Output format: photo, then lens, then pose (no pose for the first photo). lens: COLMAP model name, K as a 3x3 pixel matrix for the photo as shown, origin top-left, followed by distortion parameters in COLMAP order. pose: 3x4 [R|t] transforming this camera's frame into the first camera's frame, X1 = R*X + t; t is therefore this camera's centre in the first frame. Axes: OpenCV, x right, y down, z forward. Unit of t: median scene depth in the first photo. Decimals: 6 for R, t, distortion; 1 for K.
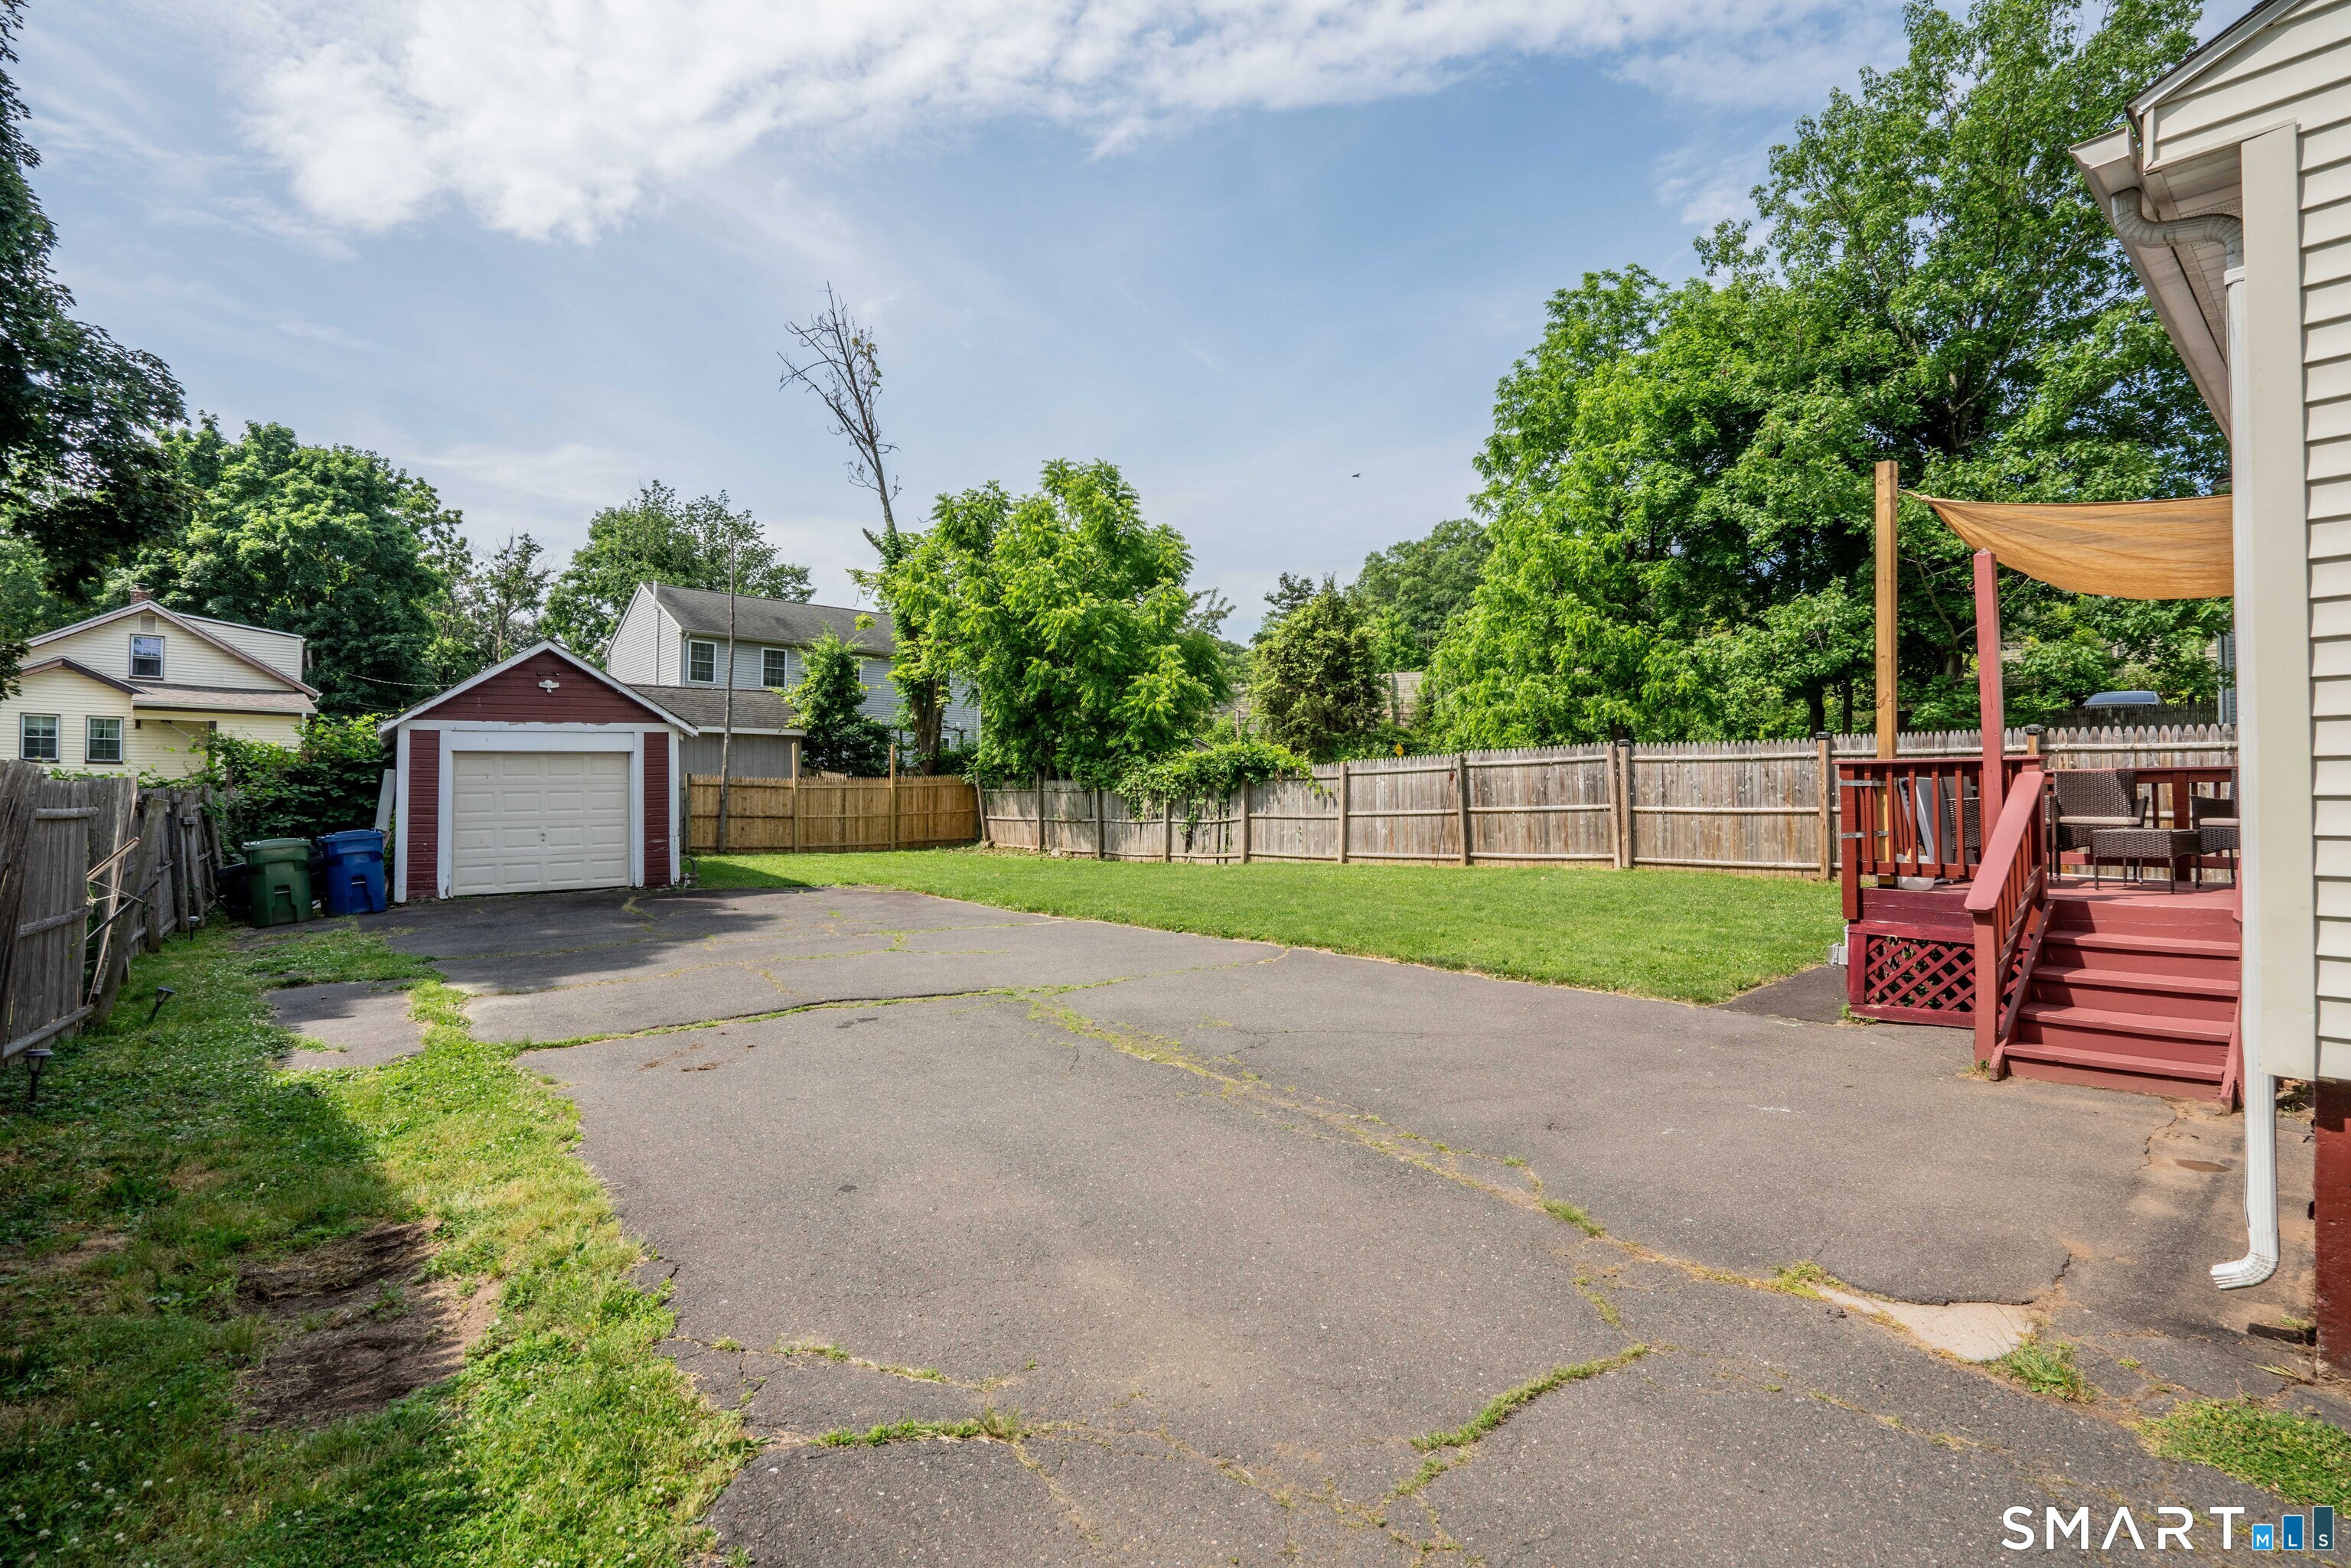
lens RADIAL K [[1130.7, 0, 1171.3], [0, 1130.7, 798.3], [0, 0, 1]] dist [-0.034577, 0.001048]
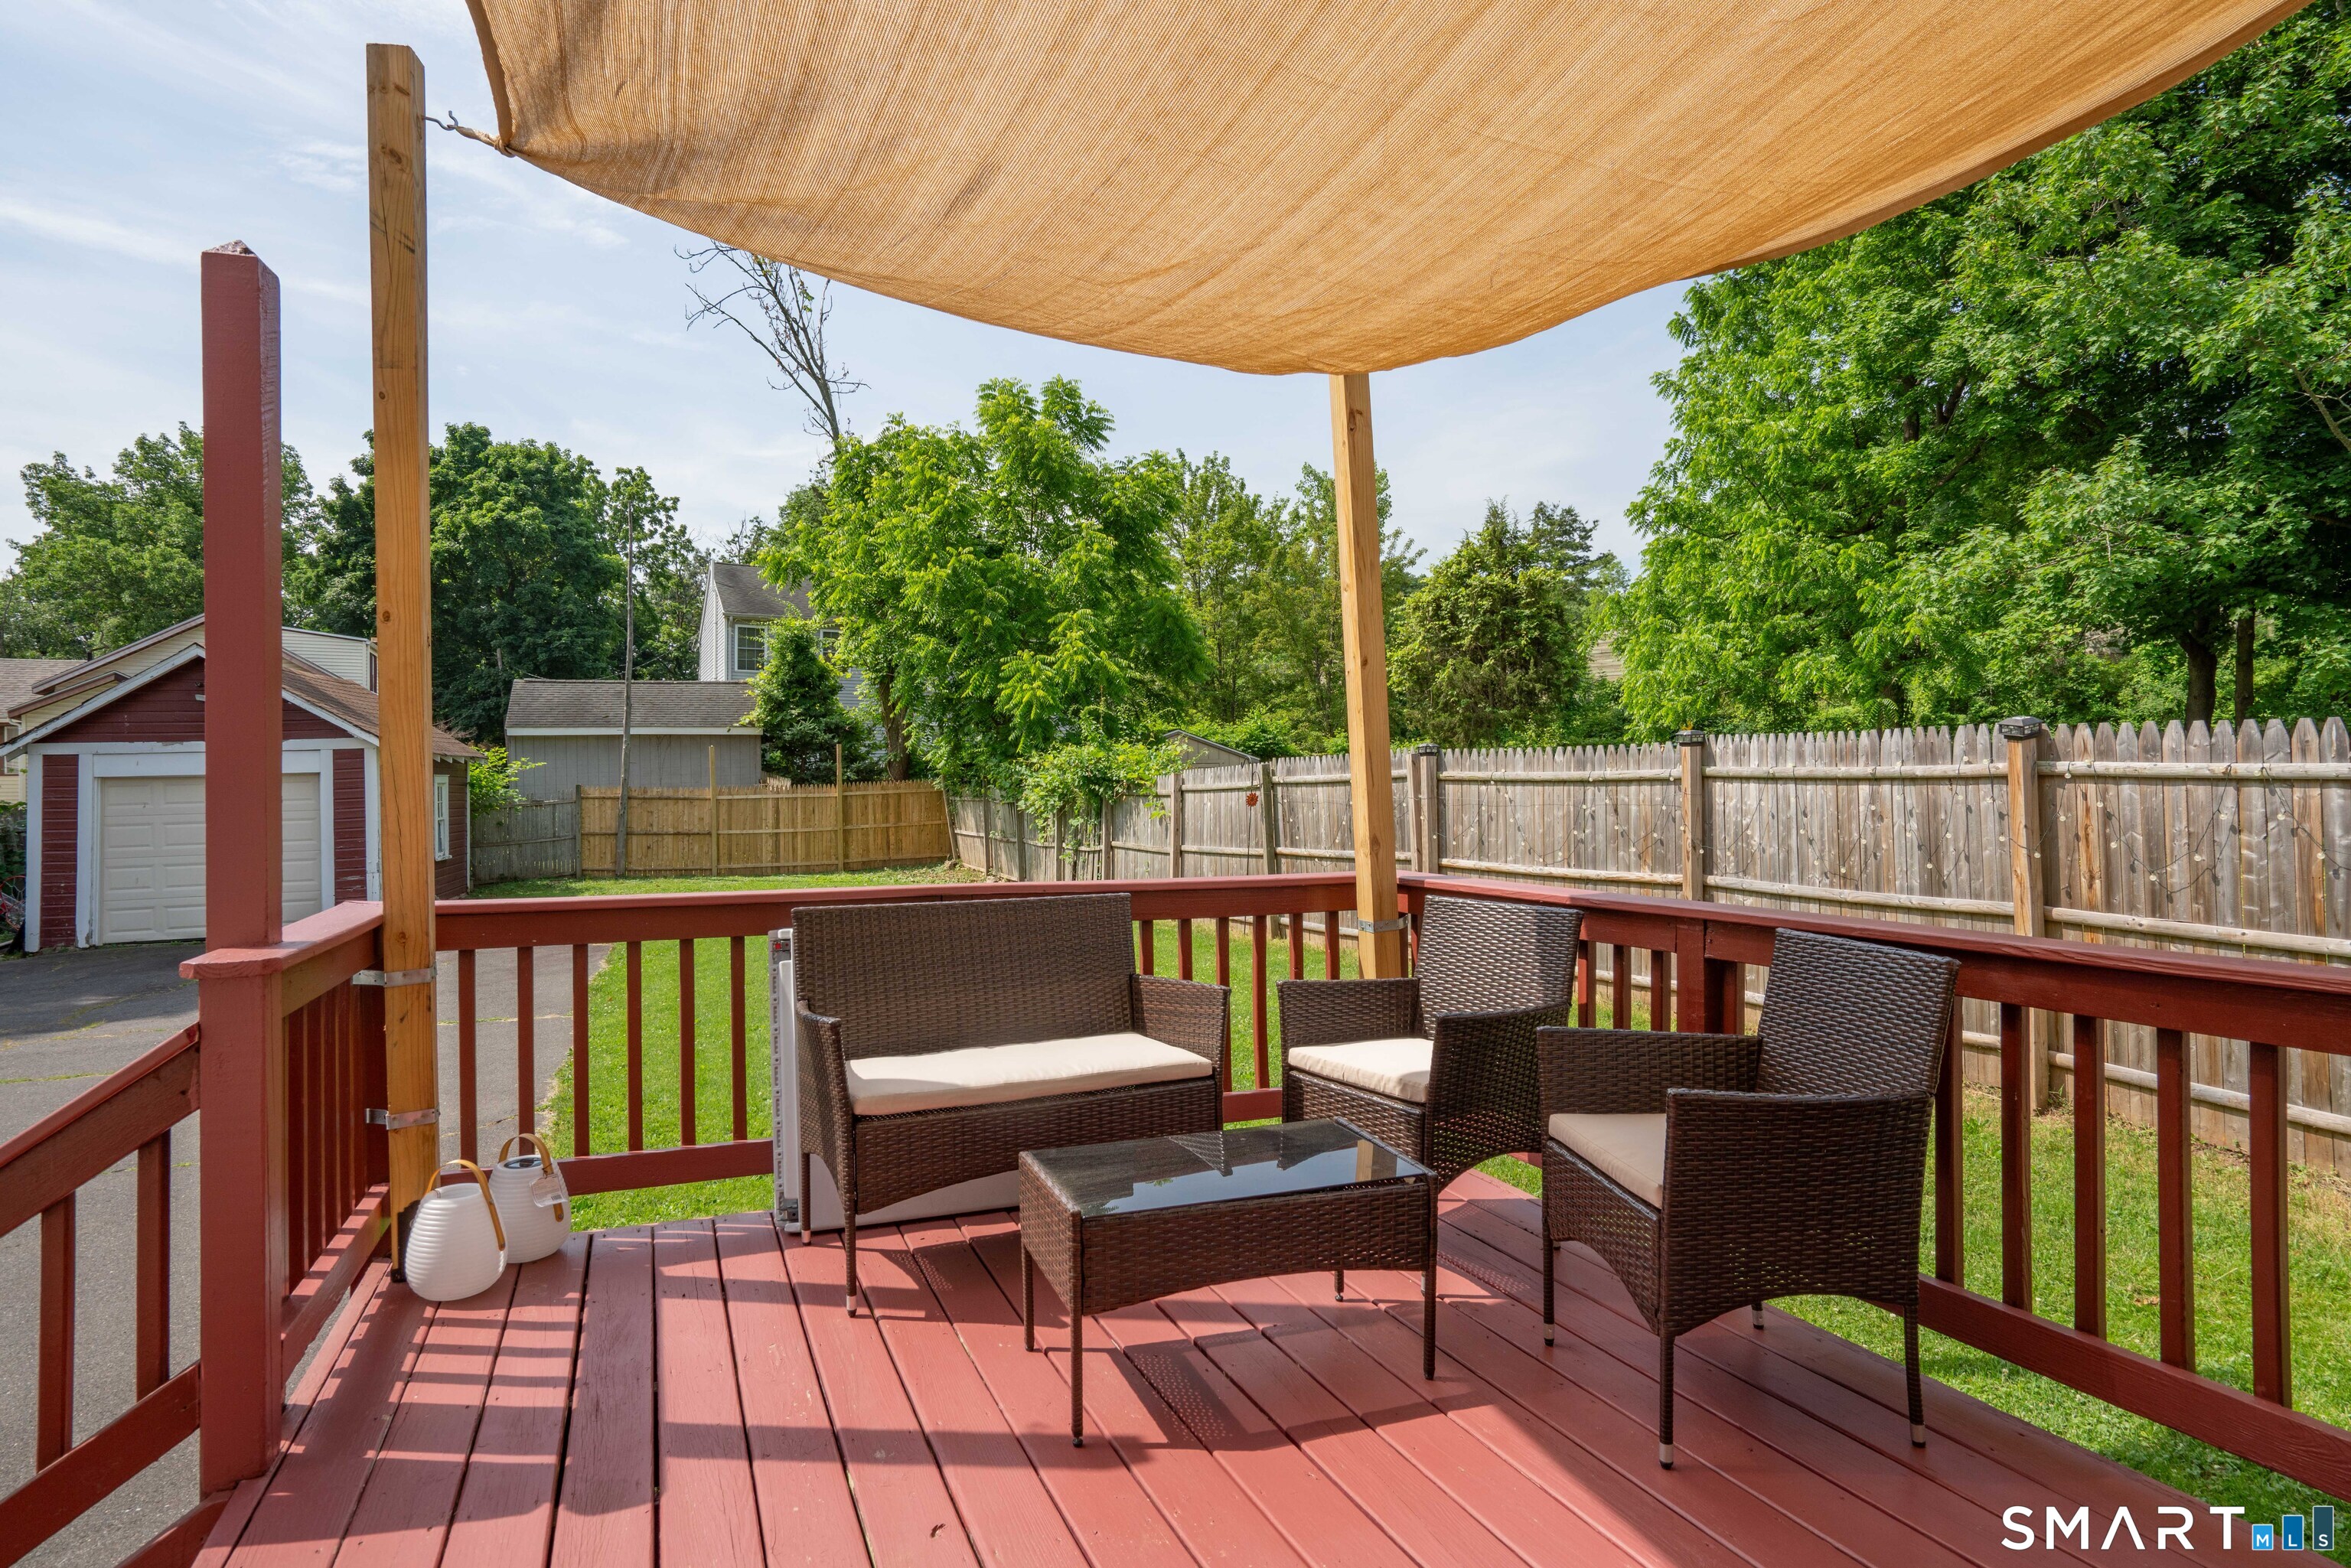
lens RADIAL K [[1268.9, 0, 1174.1], [0, 1268.9, 776.9], [0, 0, 1]] dist [-0.019503, 0.000652]
pose [[0.955559, -0.009670, -0.294641, 0.250036], [0.009397, 0.999953, -0.002344, -0.018396], [0.294650, -0.000529, 0.955605, 0.176520]]
